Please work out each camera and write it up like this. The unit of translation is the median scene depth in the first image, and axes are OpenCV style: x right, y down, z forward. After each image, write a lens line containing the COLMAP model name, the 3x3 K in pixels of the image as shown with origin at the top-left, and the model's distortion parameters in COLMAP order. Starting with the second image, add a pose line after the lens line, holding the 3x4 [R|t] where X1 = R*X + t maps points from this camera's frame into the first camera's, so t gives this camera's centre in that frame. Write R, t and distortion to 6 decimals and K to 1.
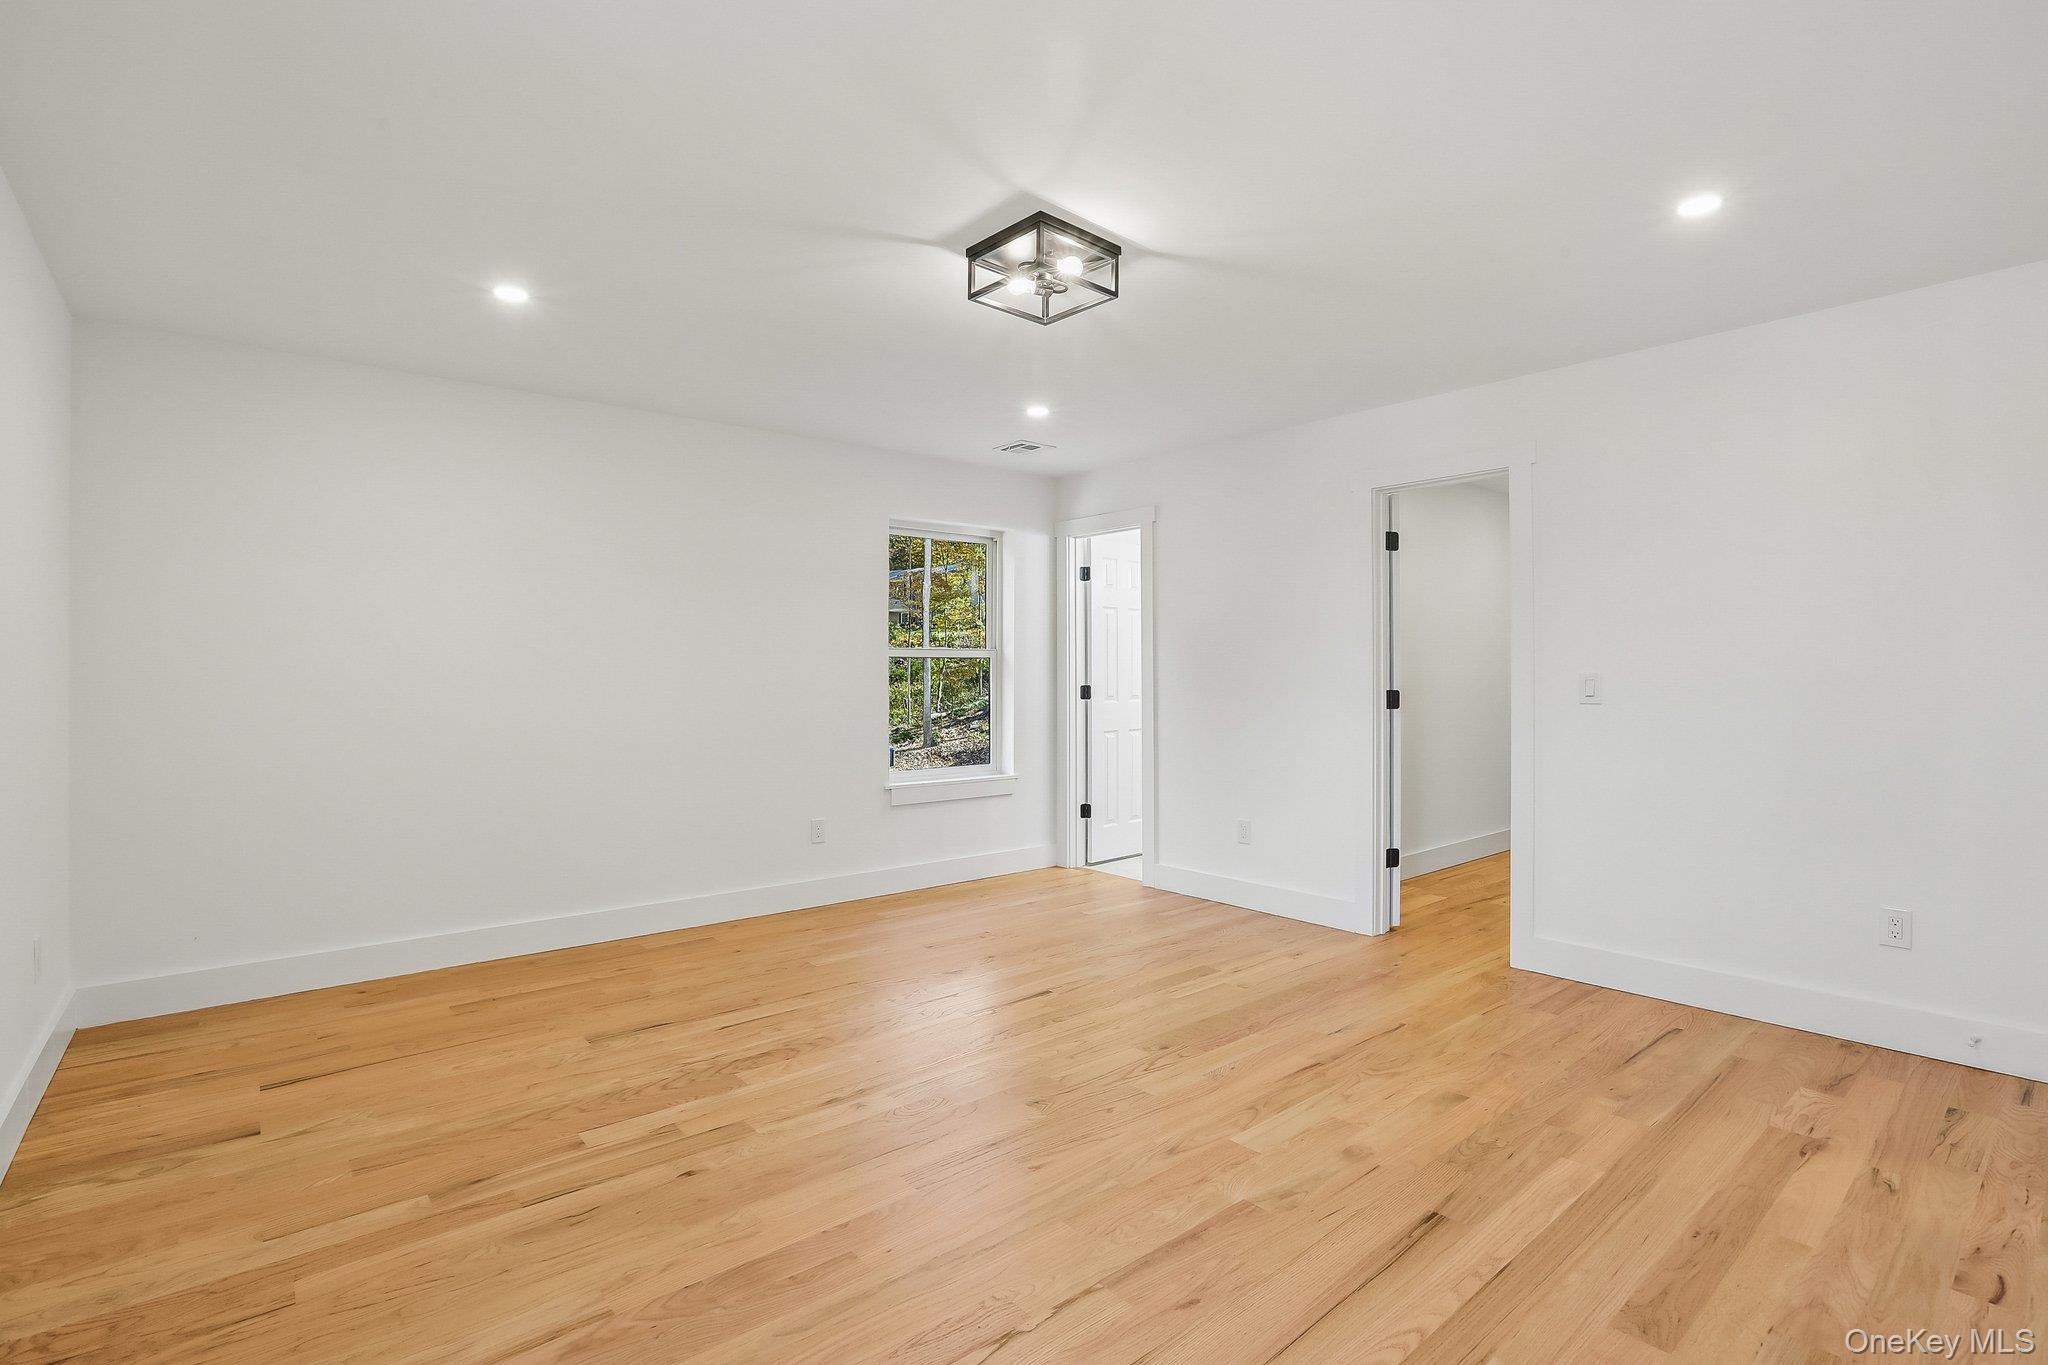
lens RADIAL K [[947.8, 0, 1038.4], [0, 947.8, 660.1], [0, 0, 1]] dist [-0.044947, 0.012633]
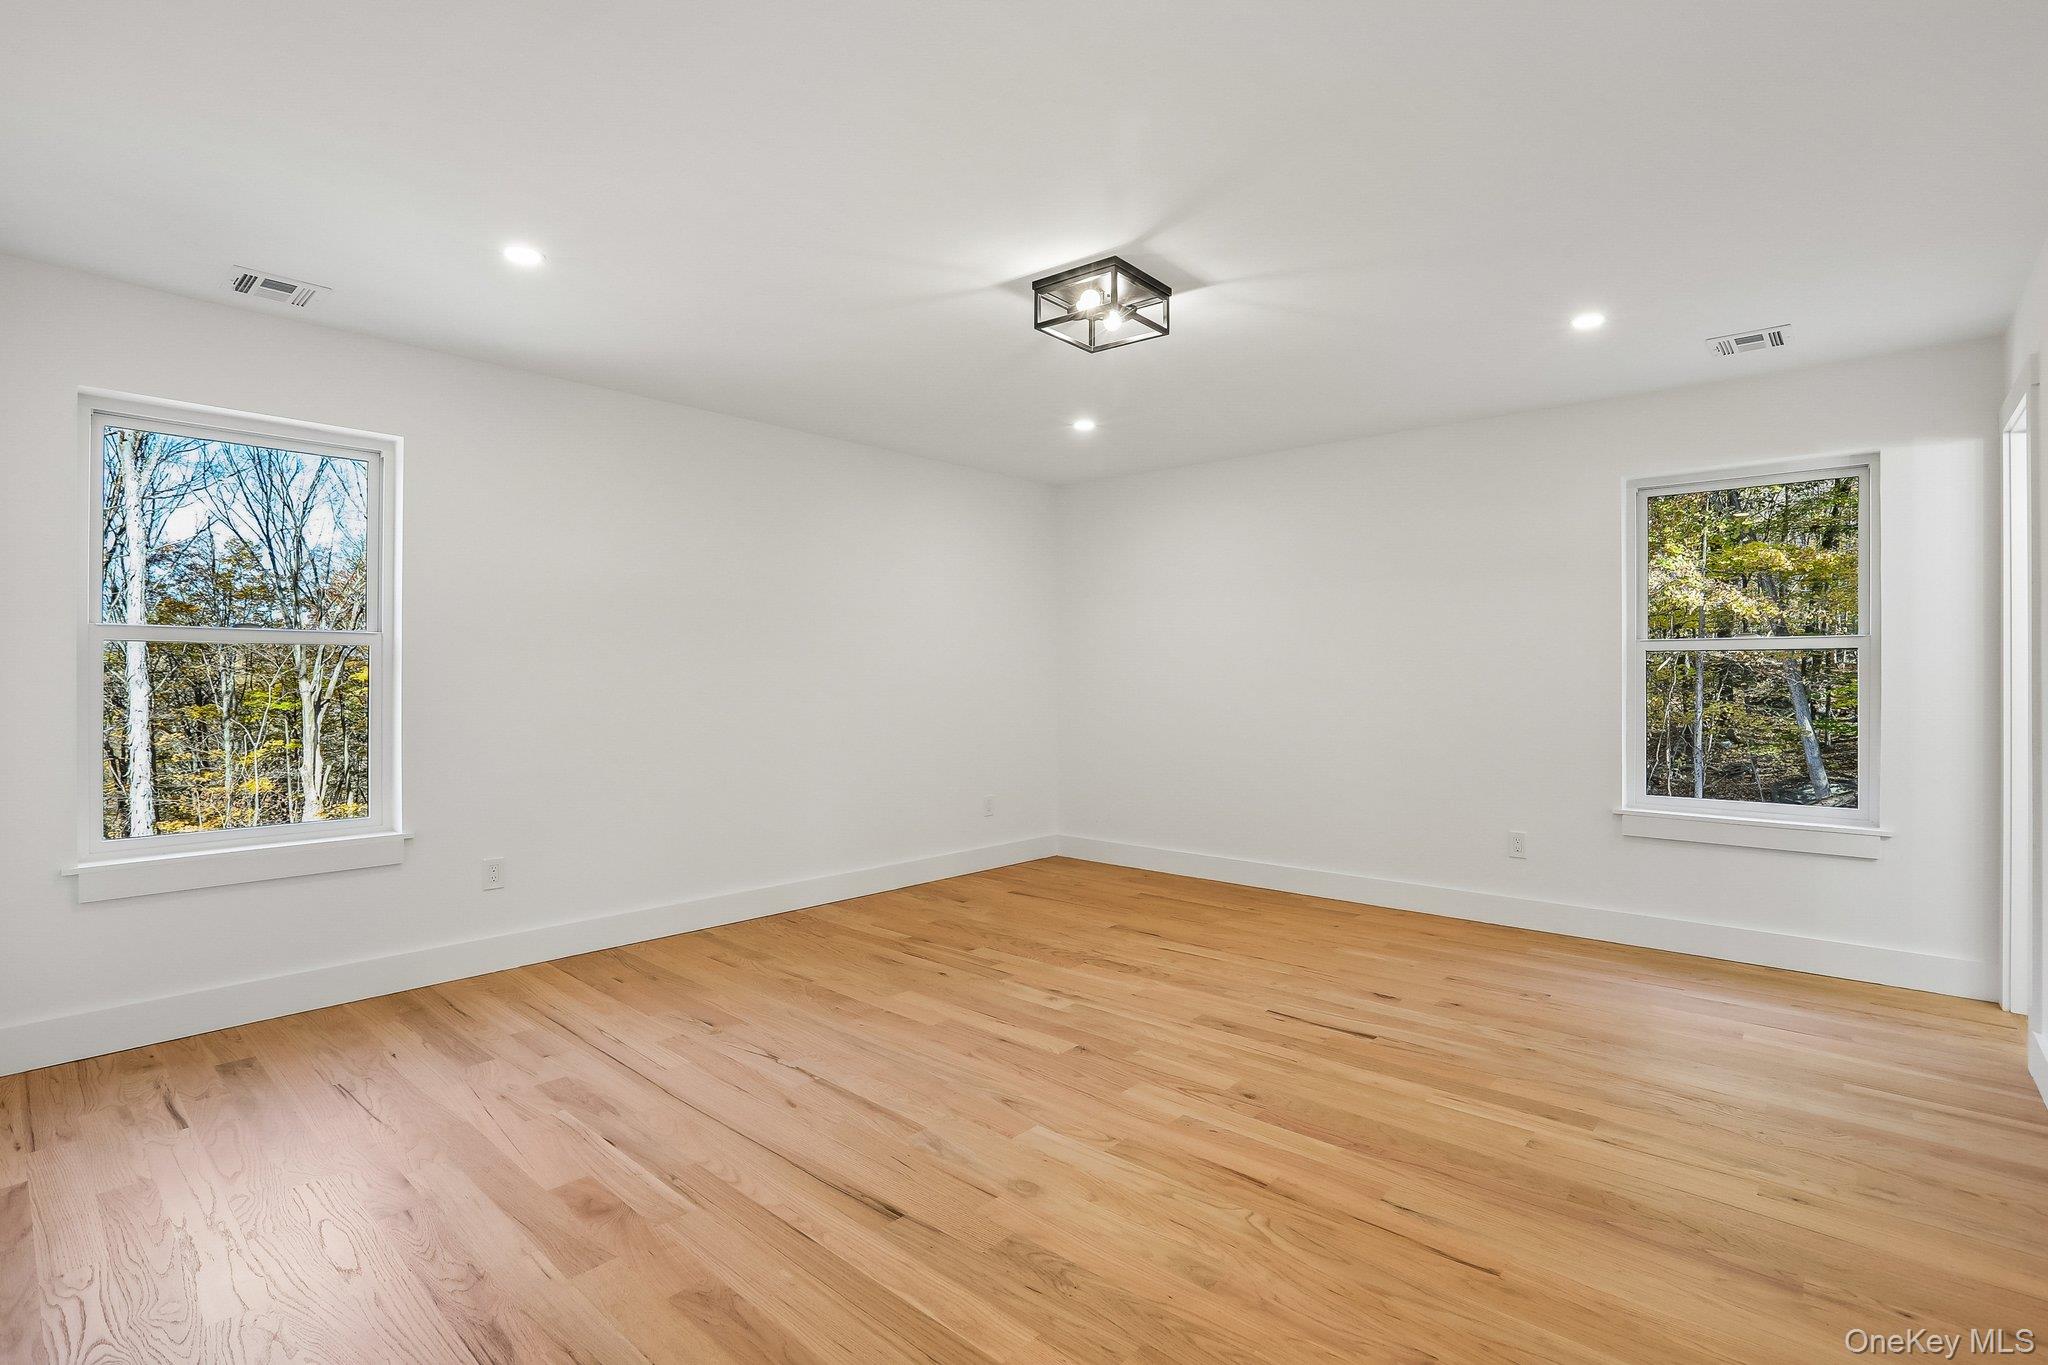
lens RADIAL K [[947.8, 0, 1040.5], [0, 947.8, 681.6], [0, 0, 1]] dist [-0.044947, 0.012633]
pose [[0.160116, 0.008613, -0.987061, 1.047541], [0.015805, 0.999811, 0.011288, 0.009395], [0.986972, -0.017408, 0.159950, 0.725115]]
